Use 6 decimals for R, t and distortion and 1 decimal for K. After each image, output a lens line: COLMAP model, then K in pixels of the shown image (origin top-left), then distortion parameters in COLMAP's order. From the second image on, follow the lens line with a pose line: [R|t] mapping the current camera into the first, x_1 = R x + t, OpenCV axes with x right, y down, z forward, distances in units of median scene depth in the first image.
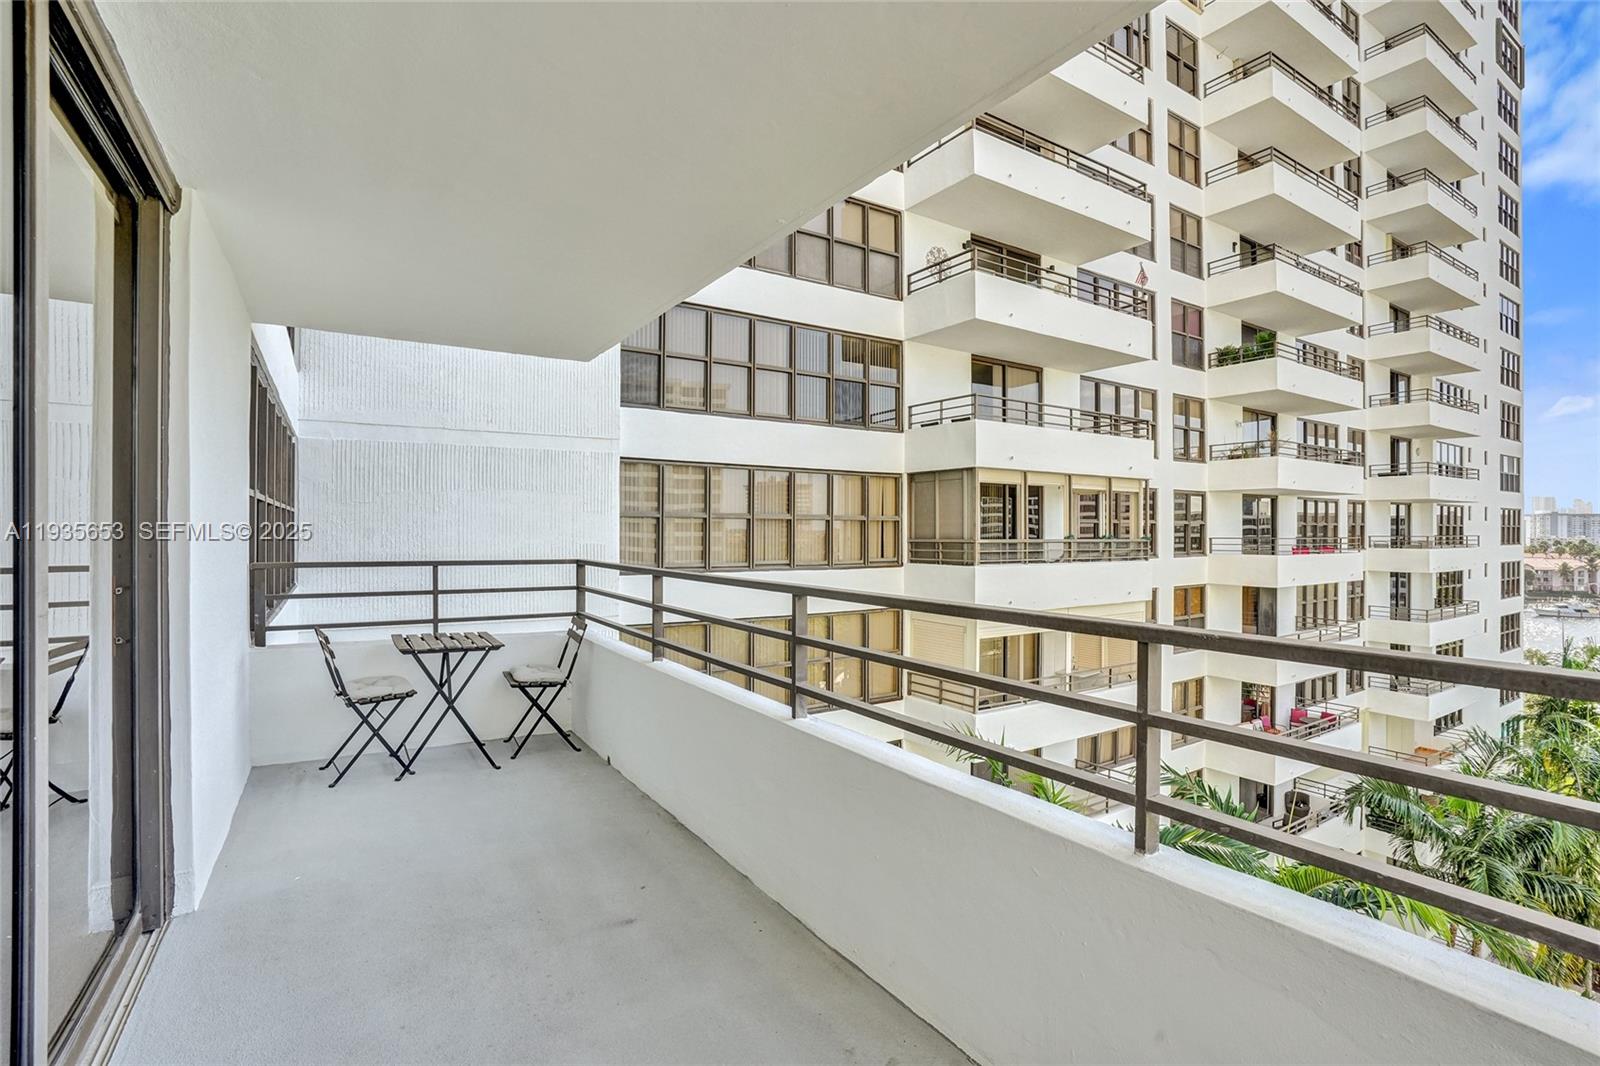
lens RADIAL K [[752.3, 0, 786.6], [0, 752.3, 529.4], [0, 0, 1]] dist [-0.050543, 0.018219]
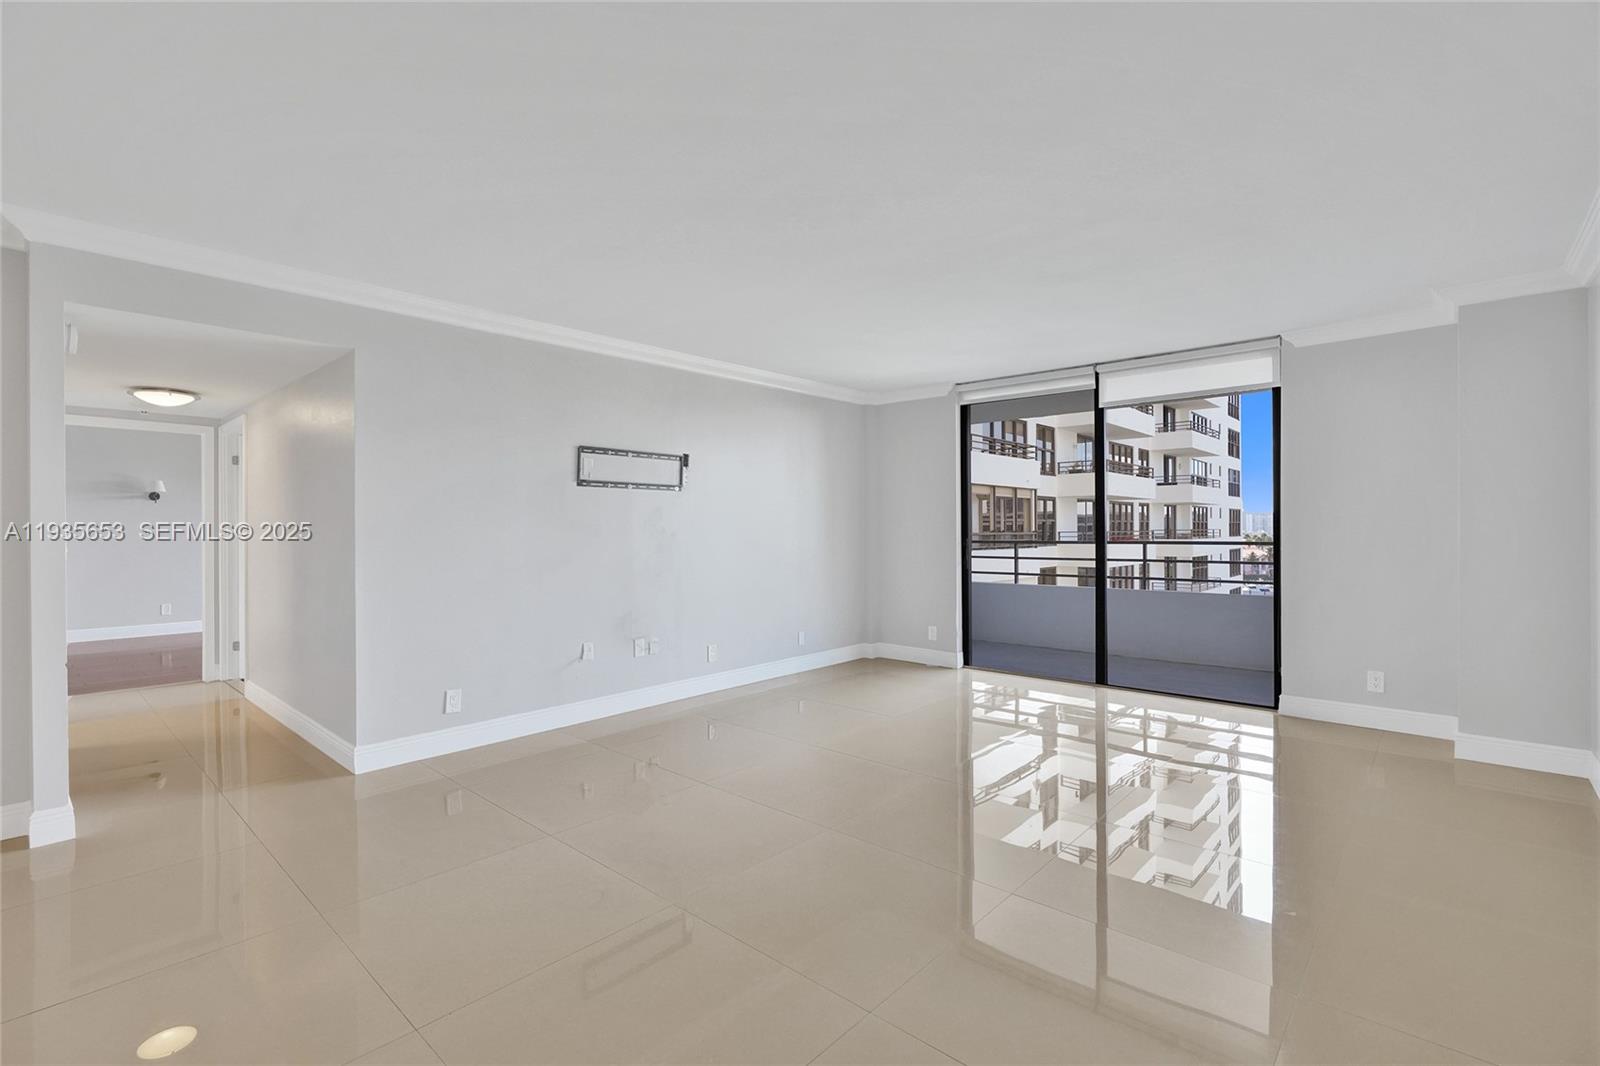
lens RADIAL K [[752.3, 0, 788.0], [0, 752.3, 527.5], [0, 0, 1]] dist [-0.050543, 0.018219]
pose [[0.966836, -0.006763, 0.255308, -0.193232], [0.007473, 0.999970, -0.001813, 0.001661], [-0.255289, 0.003661, 0.966858, -0.137612]]
